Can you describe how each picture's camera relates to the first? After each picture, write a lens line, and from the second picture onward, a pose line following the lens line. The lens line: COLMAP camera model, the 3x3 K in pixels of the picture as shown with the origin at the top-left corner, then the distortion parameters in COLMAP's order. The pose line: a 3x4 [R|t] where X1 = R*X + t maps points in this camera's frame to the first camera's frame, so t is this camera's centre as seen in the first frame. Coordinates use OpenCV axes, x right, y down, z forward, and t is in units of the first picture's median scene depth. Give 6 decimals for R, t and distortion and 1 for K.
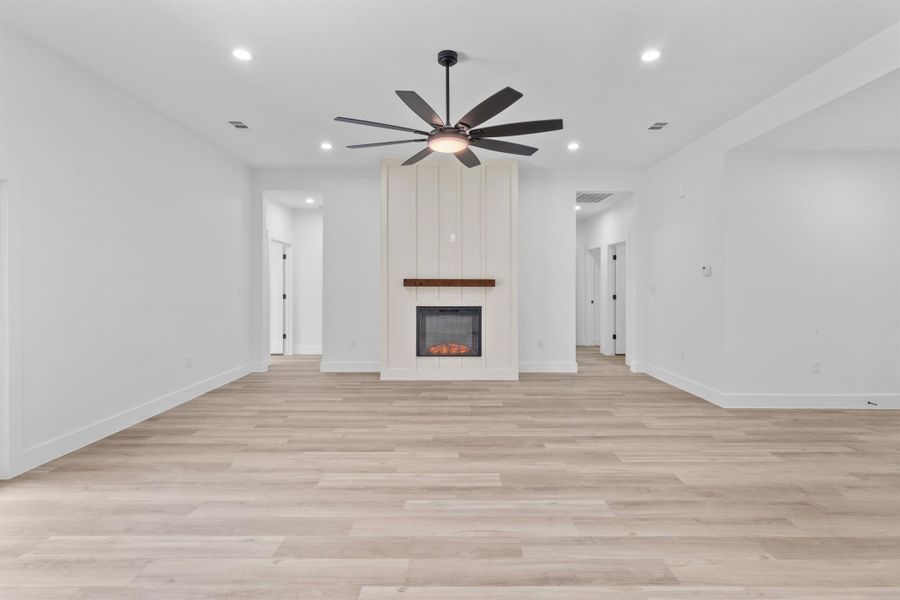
lens RADIAL K [[417.7, 0, 451.7], [0, 417.7, 284.2], [0, 0, 1]] dist [0.002235, 0.000112]
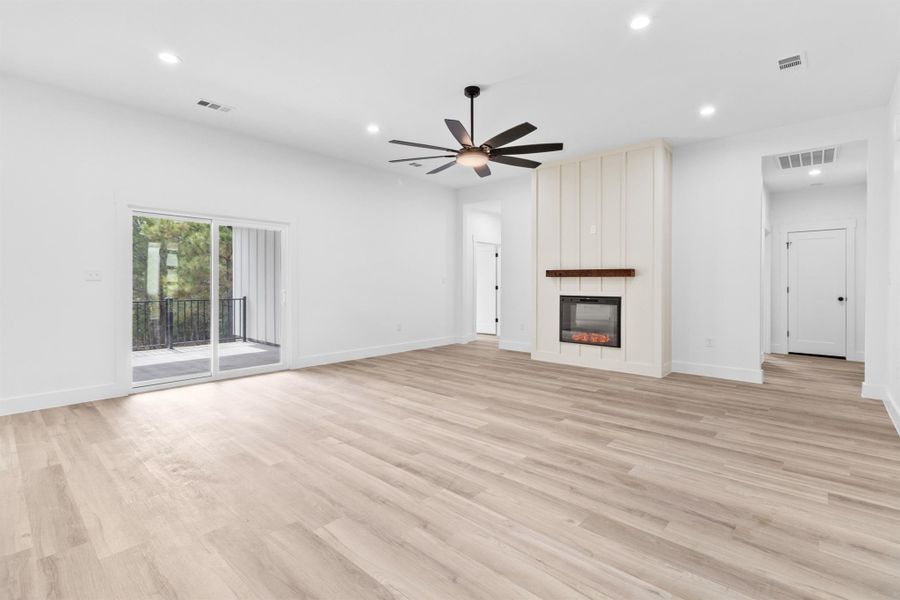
lens RADIAL K [[417.7, 0, 451.7], [0, 417.7, 284.2], [0, 0, 1]] dist [0.002235, 0.000112]
pose [[0.736411, 0.002038, -0.676531, 0.785408], [-0.000212, 0.999996, 0.002782, 0.037134], [0.676534, -0.001905, 0.736409, 0.020088]]
